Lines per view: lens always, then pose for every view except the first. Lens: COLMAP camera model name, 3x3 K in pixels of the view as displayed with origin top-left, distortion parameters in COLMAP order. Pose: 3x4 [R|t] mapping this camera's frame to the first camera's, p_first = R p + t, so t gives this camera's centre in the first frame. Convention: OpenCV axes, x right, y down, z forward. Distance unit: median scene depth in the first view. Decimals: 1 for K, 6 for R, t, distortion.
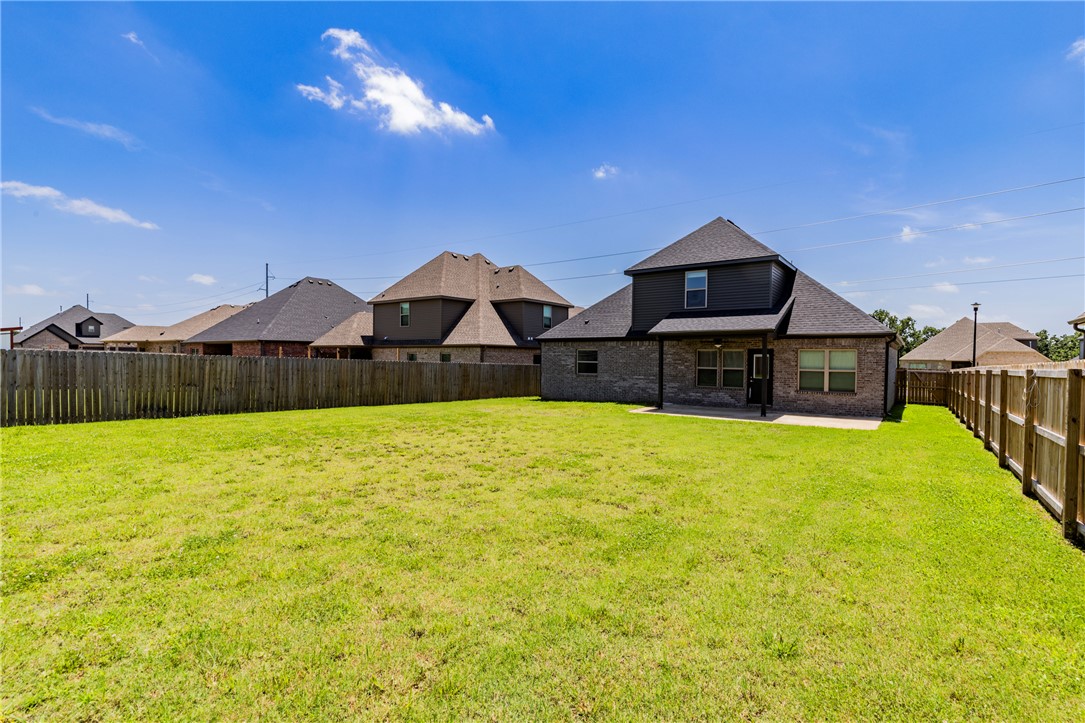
lens RADIAL K [[501.5, 0, 545.4], [0, 501.5, 360.9], [0, 0, 1]] dist [0.013346, 0.000233]
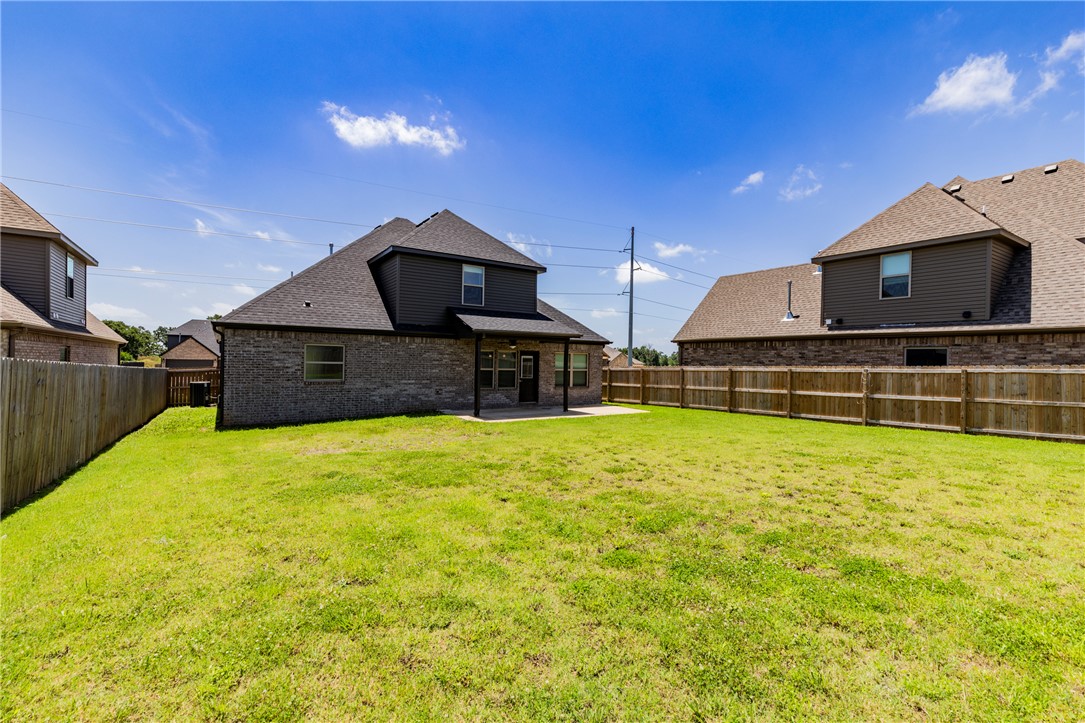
lens RADIAL K [[501.5, 0, 544.5], [0, 501.5, 364.3], [0, 0, 1]] dist [0.013346, 0.000233]
pose [[0.334435, -0.008234, 0.942383, -0.491271], [-0.006764, 0.999915, 0.011137, -0.005976], [-0.942395, -0.010099, 0.334351, 0.512741]]
